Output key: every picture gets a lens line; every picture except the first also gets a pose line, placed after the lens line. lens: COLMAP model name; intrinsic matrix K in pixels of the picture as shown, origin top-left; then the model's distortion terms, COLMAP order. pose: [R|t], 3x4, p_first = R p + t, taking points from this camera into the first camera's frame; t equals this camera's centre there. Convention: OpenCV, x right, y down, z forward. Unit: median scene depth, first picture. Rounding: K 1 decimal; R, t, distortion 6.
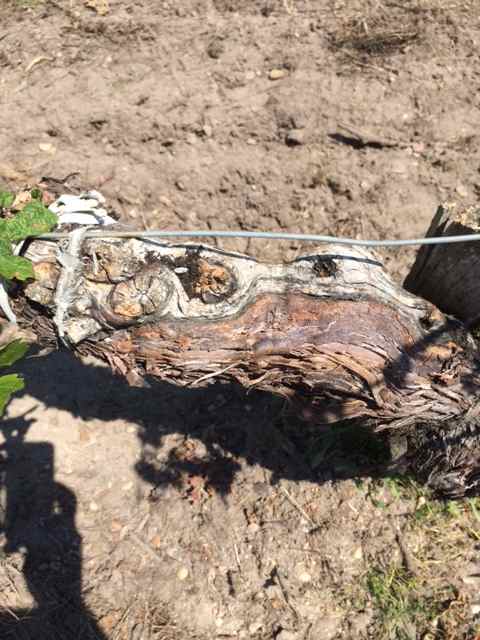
lens RADIAL K [[548.4, 0, 241.8], [0, 548.4, 320.0], [0, 0, 1]] dist [0.043334, -0.048397]
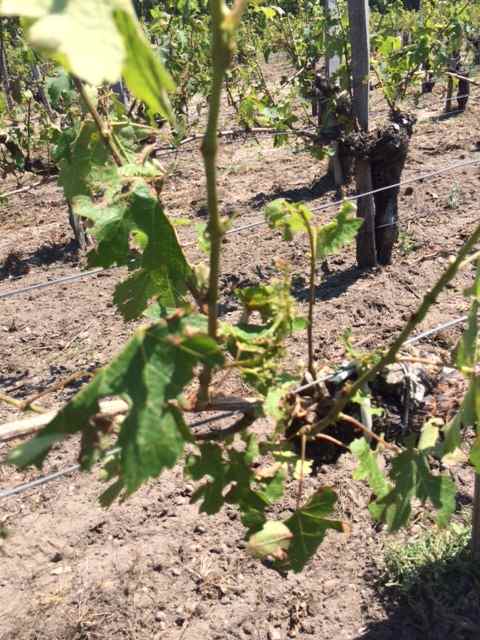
lens RADIAL K [[548.4, 0, 236.2], [0, 548.4, 317.4], [0, 0, 1]] dist [0.043334, -0.048397]
pose [[0.830953, -0.278766, 0.481463, -0.445218], [0.537799, 0.624056, -0.566857, 0.154916], [-0.142439, 0.729962, 0.668481, -0.082572]]
